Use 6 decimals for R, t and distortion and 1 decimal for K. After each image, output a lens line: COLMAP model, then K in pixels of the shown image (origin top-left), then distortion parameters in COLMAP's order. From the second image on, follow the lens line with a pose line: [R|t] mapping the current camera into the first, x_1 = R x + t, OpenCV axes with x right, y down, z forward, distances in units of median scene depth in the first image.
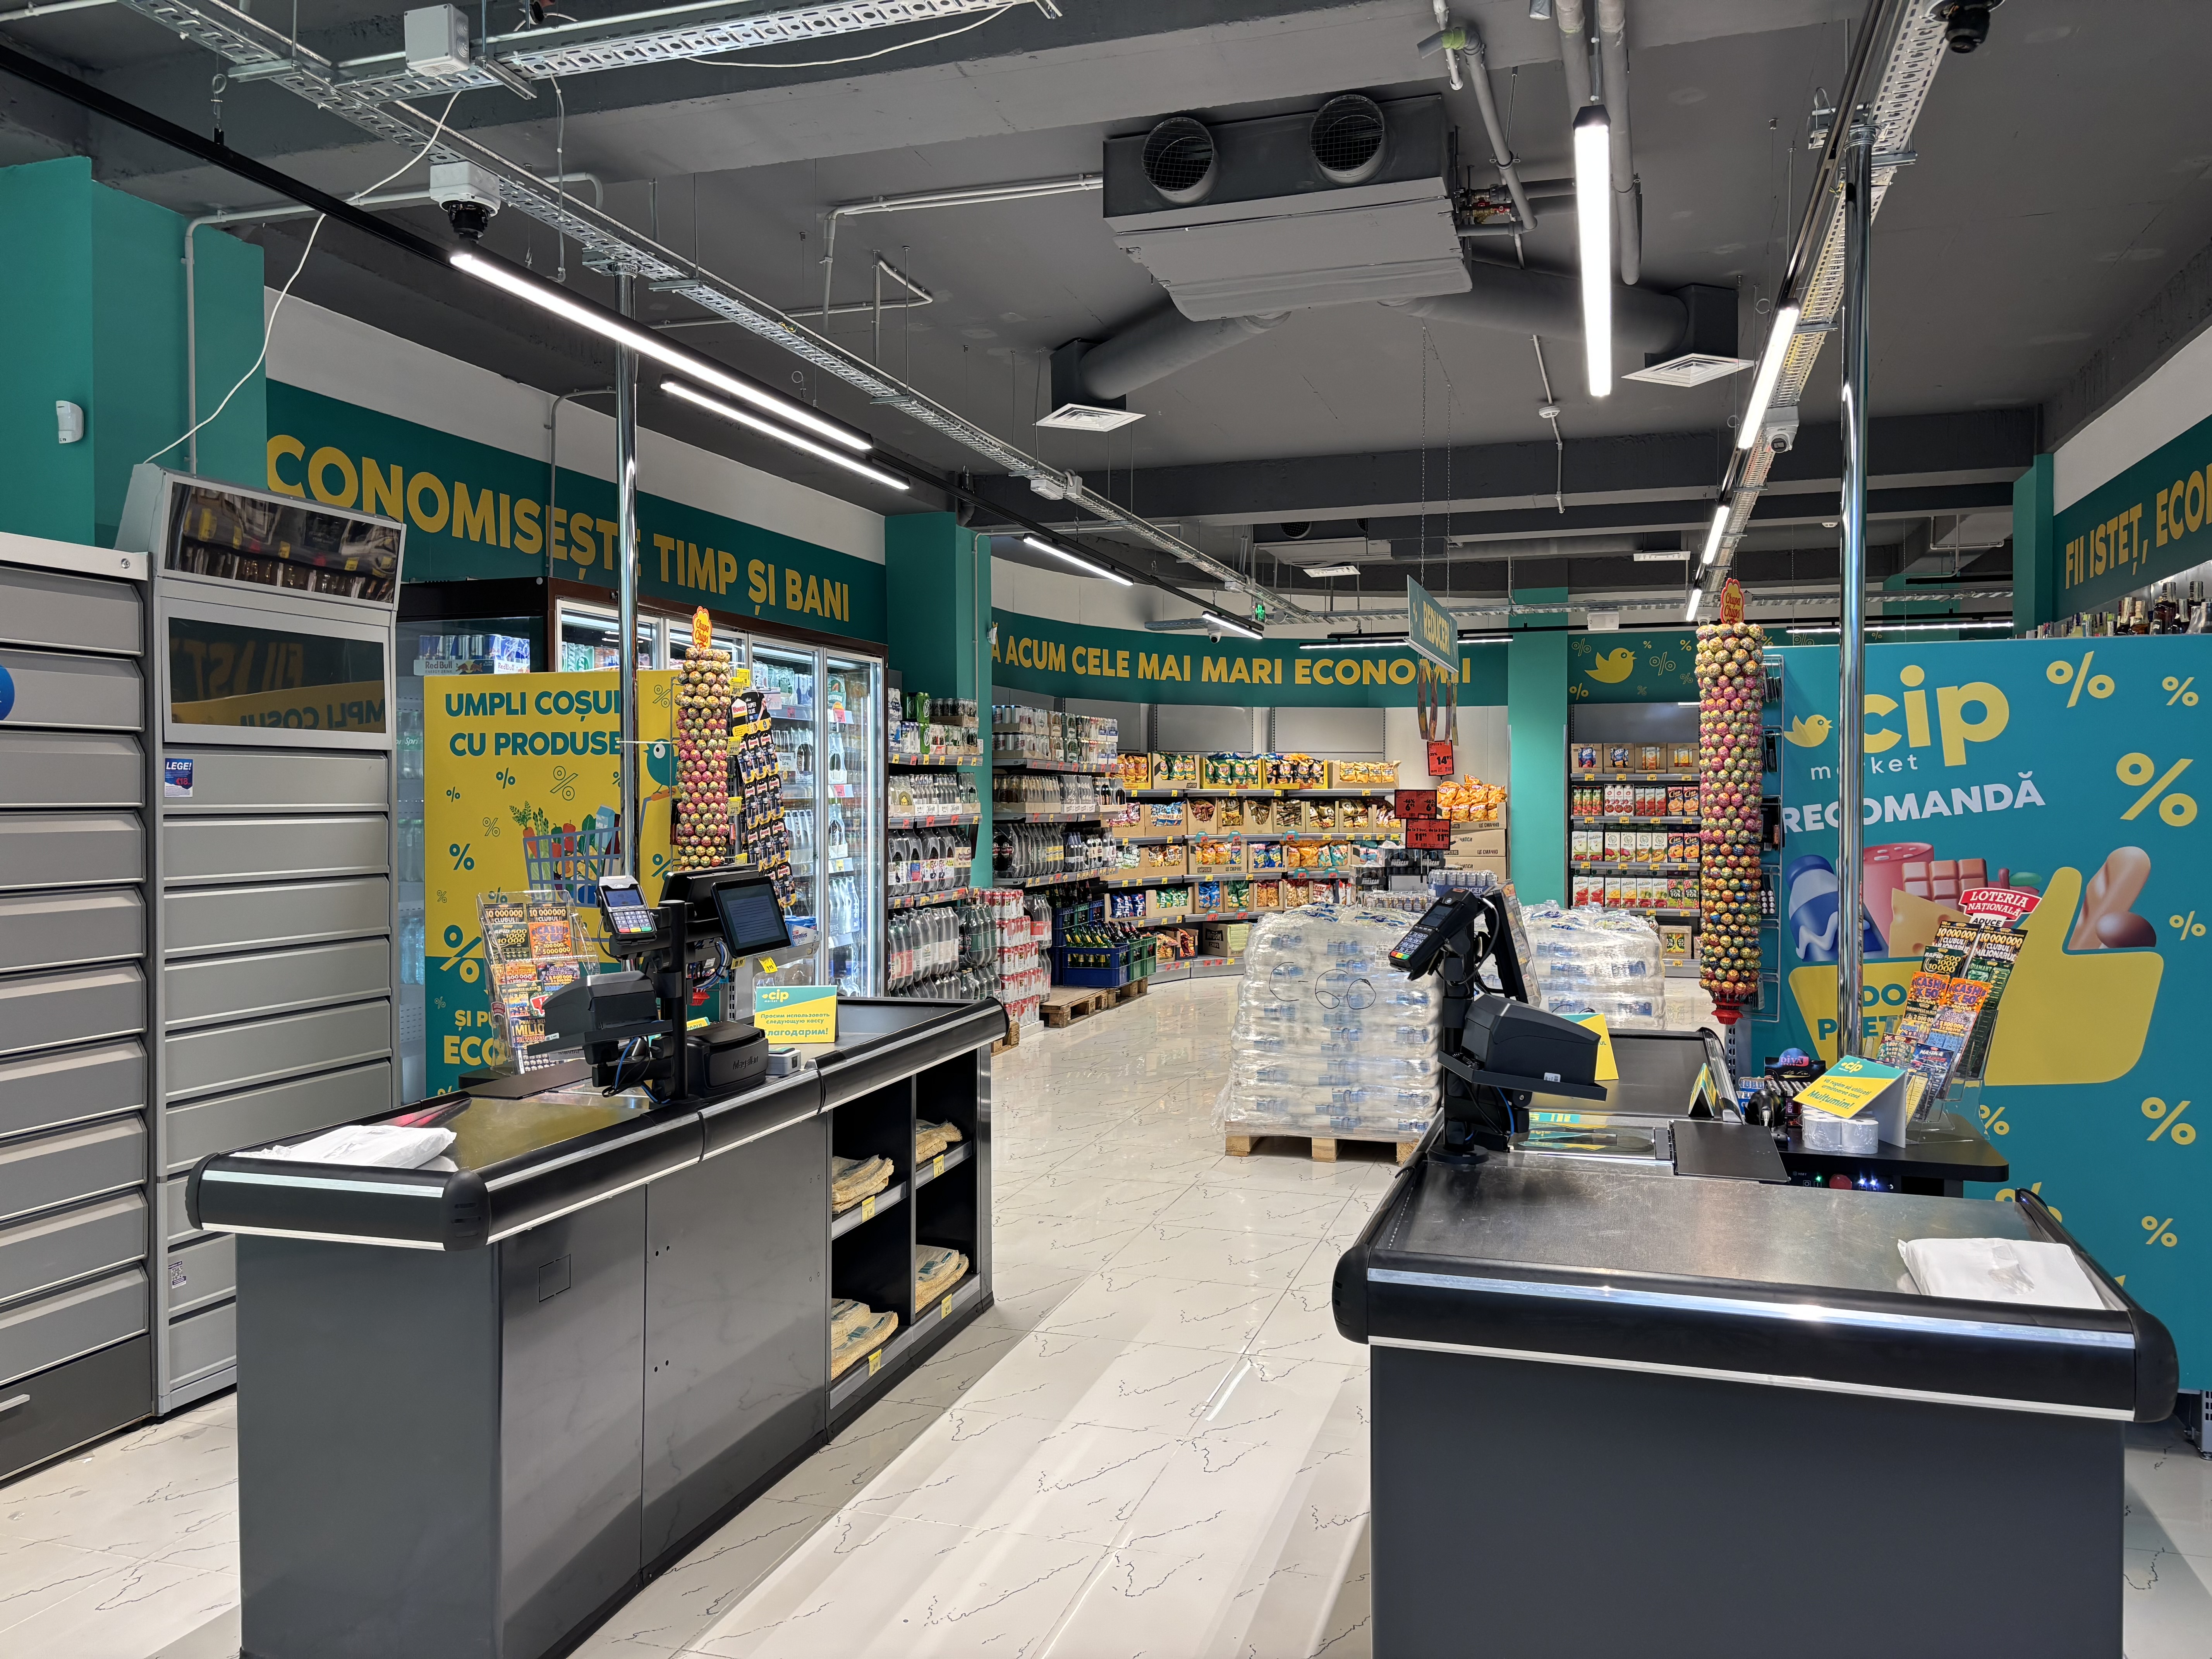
lens RADIAL K [[1714.1, 0, 1106.0], [0, 1714.1, 829.5], [0, 0, 1]] dist [0.000120, -0.002697]
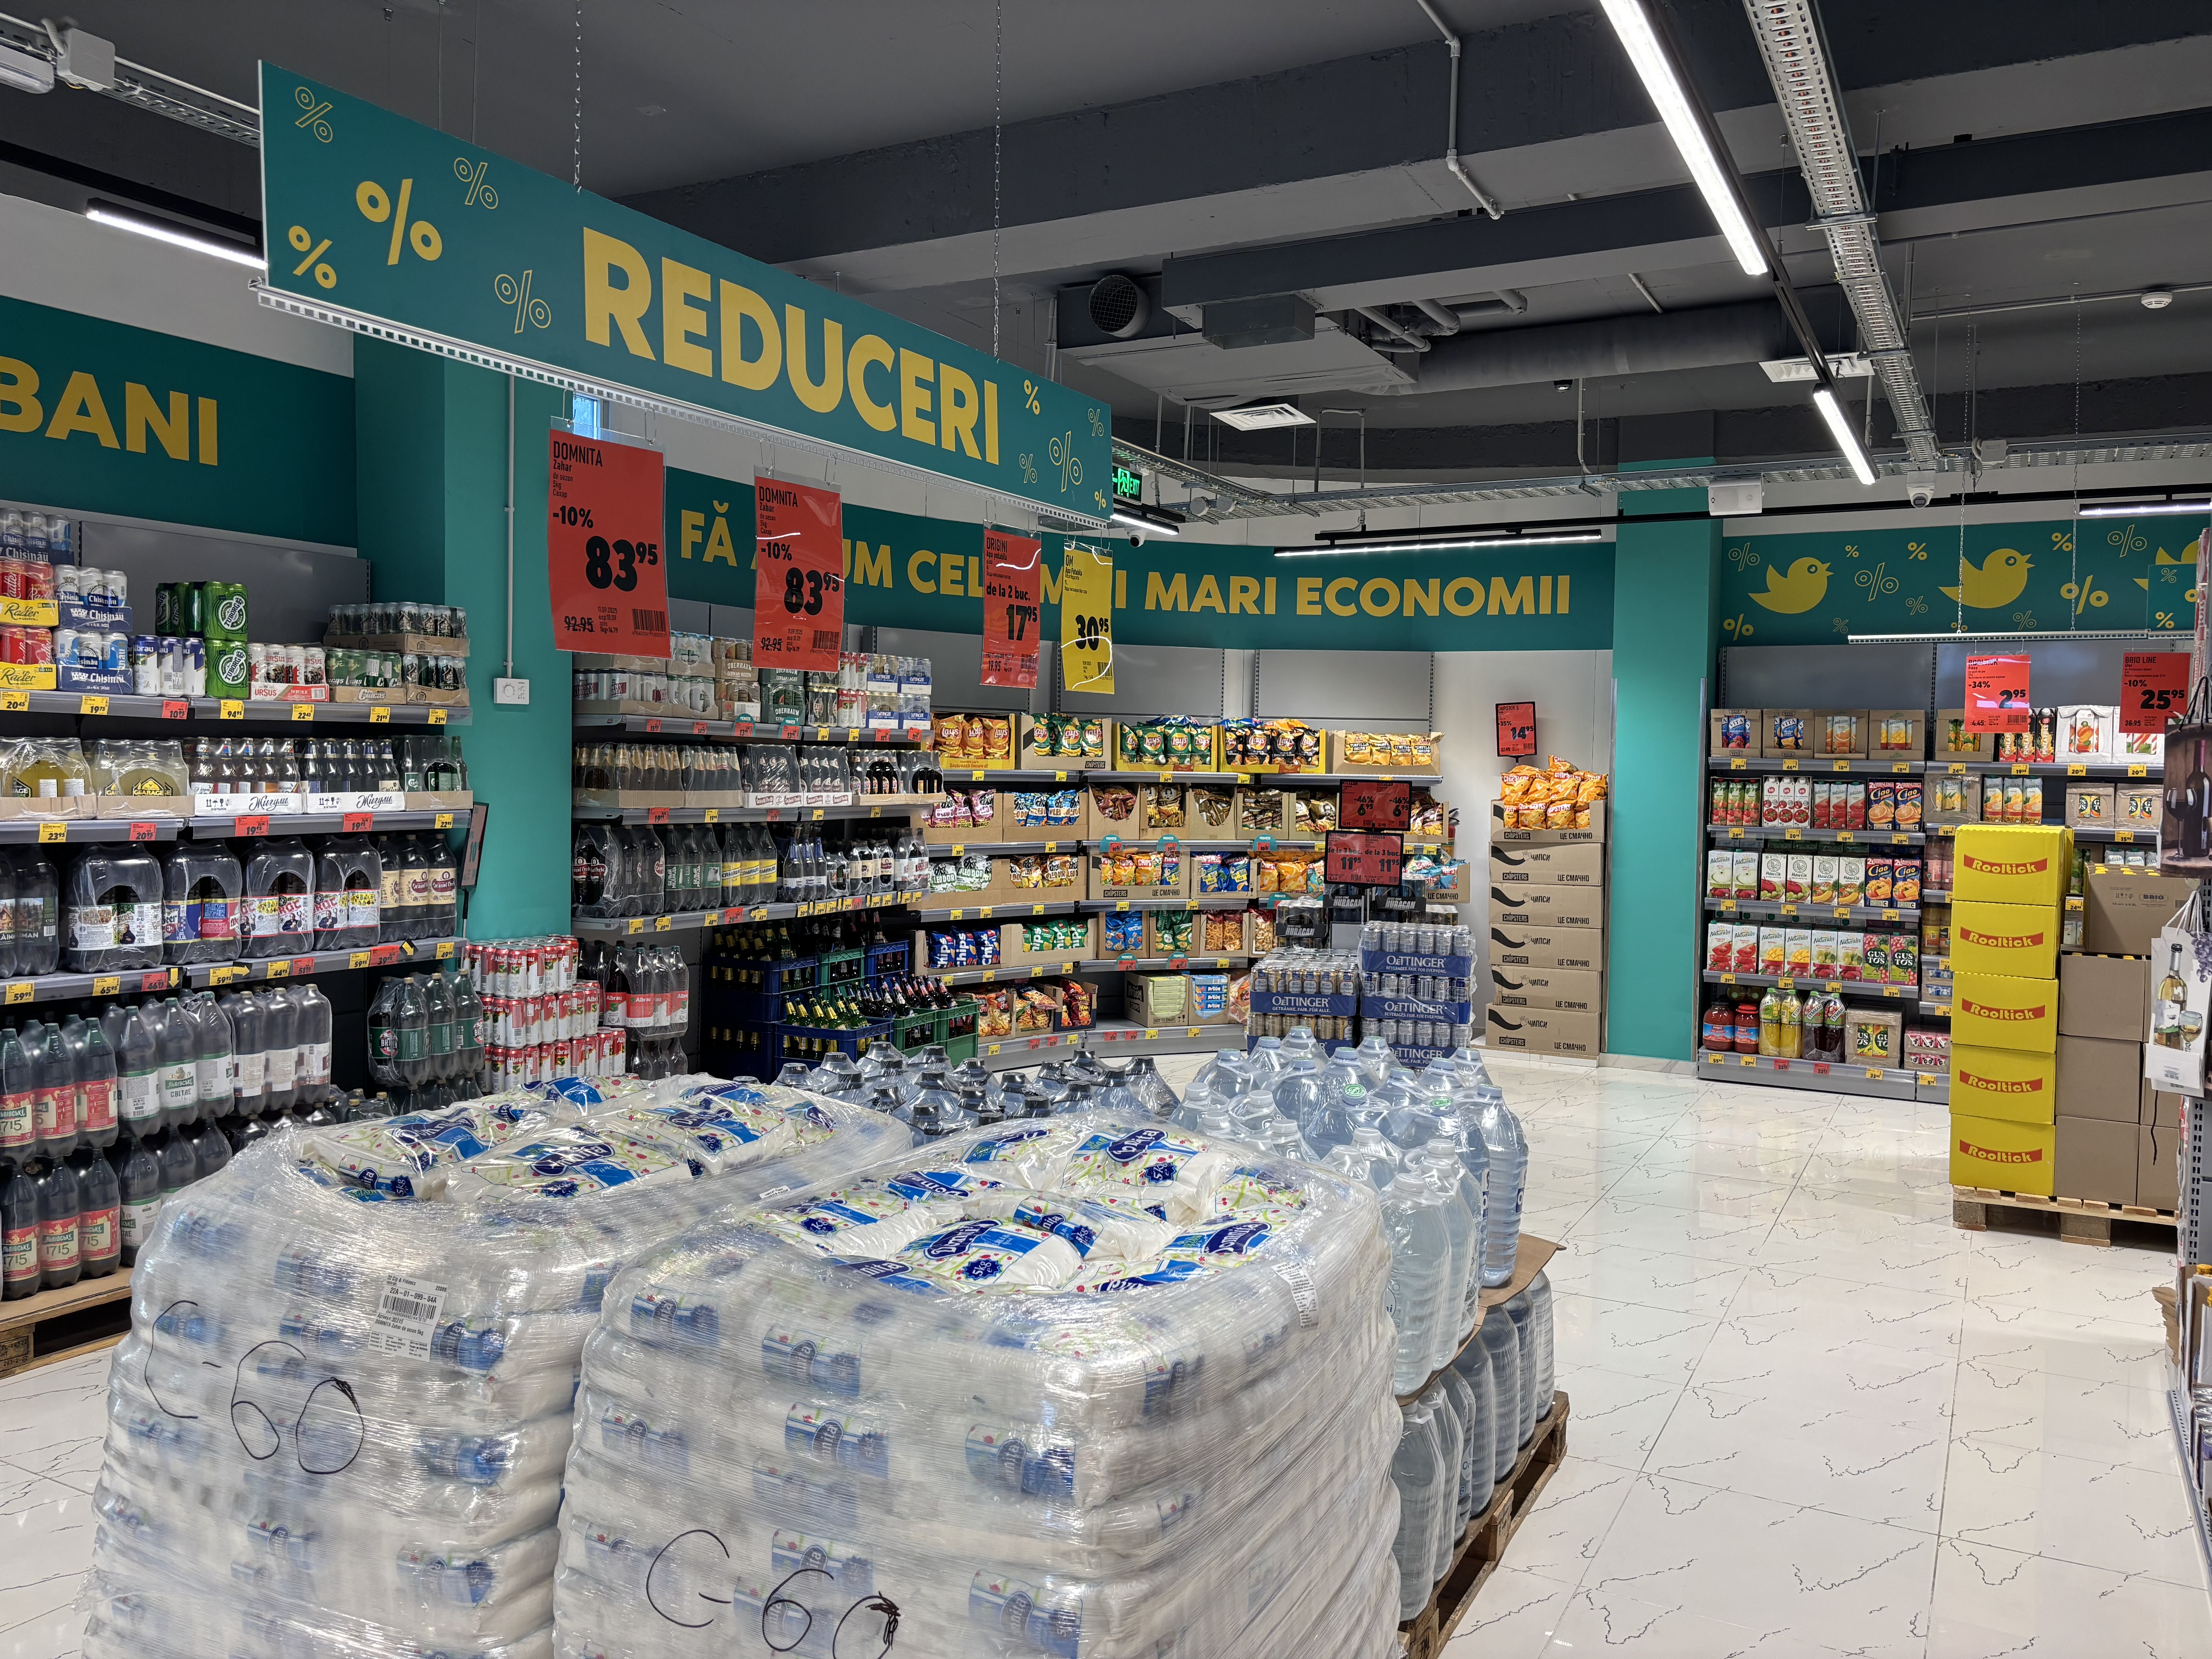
lens RADIAL K [[1714.1, 0, 1106.0], [0, 1714.1, 829.5], [0, 0, 1]] dist [0.000120, -0.002697]
pose [[0.982527, 0.026278, -0.184257, 0.173357], [-0.023158, 0.999550, 0.019068, -0.013335], [0.184675, -0.014468, 0.982693, 0.351778]]
